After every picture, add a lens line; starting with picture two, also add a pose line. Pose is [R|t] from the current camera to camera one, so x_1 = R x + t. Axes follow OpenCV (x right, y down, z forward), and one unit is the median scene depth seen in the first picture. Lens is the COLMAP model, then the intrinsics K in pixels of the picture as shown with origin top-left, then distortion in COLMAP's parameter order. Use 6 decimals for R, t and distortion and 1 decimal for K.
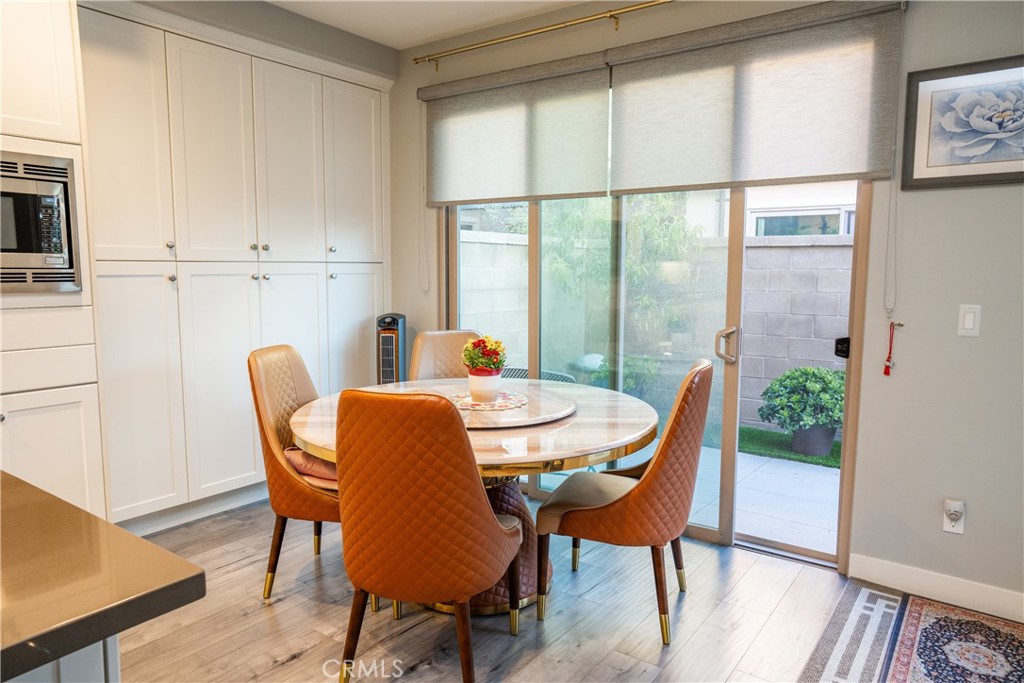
lens RADIAL K [[679.7, 0, 513.3], [0, 679.7, 340.1], [0, 0, 1]] dist [-0.023259, 0.038795]
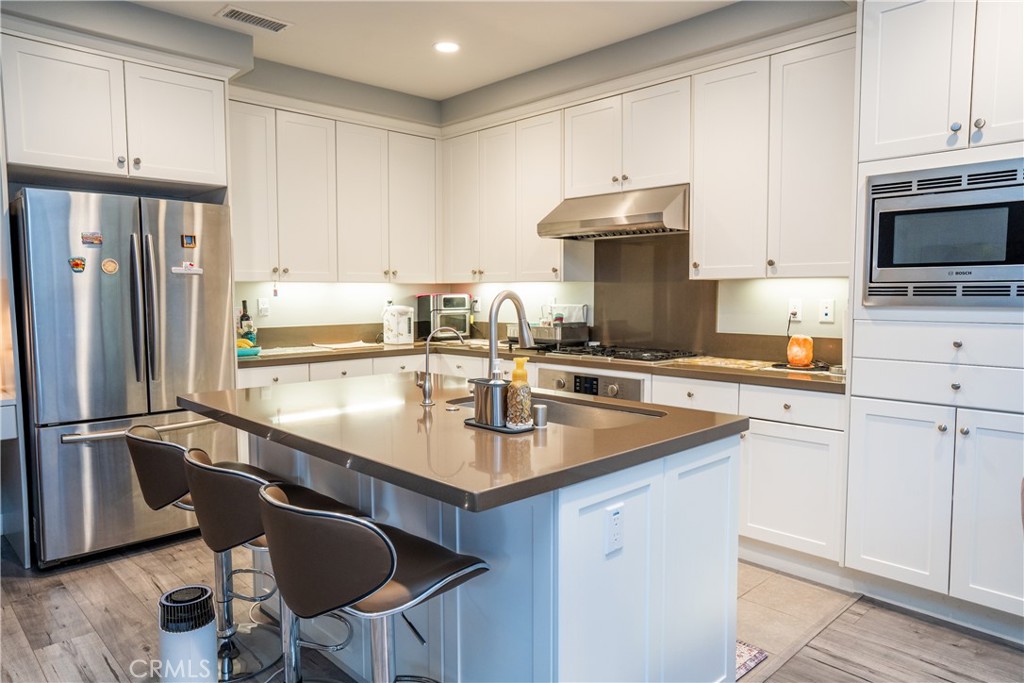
lens RADIAL K [[679.7, 0, 511.9], [0, 679.7, 341.0], [0, 0, 1]] dist [-0.023259, 0.038795]
pose [[-0.164270, 0.070179, -0.983916, 0.256236], [-0.105443, 0.990501, 0.088253, -0.026668], [0.980764, 0.118244, -0.155310, 0.378447]]
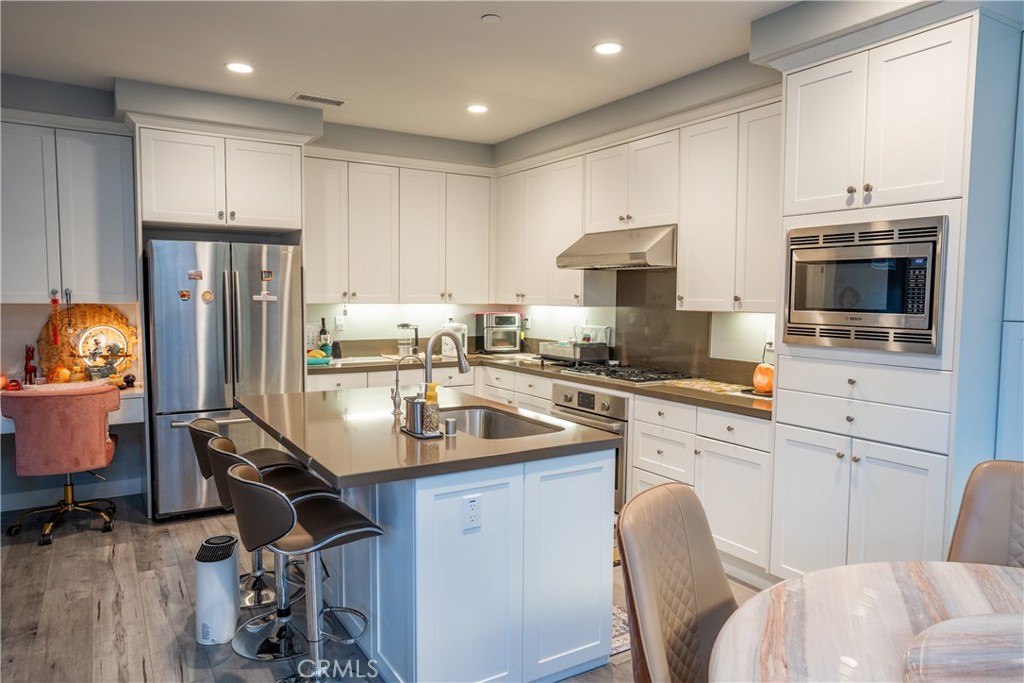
lens RADIAL K [[679.7, 0, 511.7], [0, 679.7, 343.0], [0, 0, 1]] dist [-0.023259, 0.038795]
pose [[-0.366679, 0.063288, -0.928193, 0.378694], [-0.110266, 0.987695, 0.110906, -0.106421], [0.923790, 0.143014, -0.355188, 0.658941]]
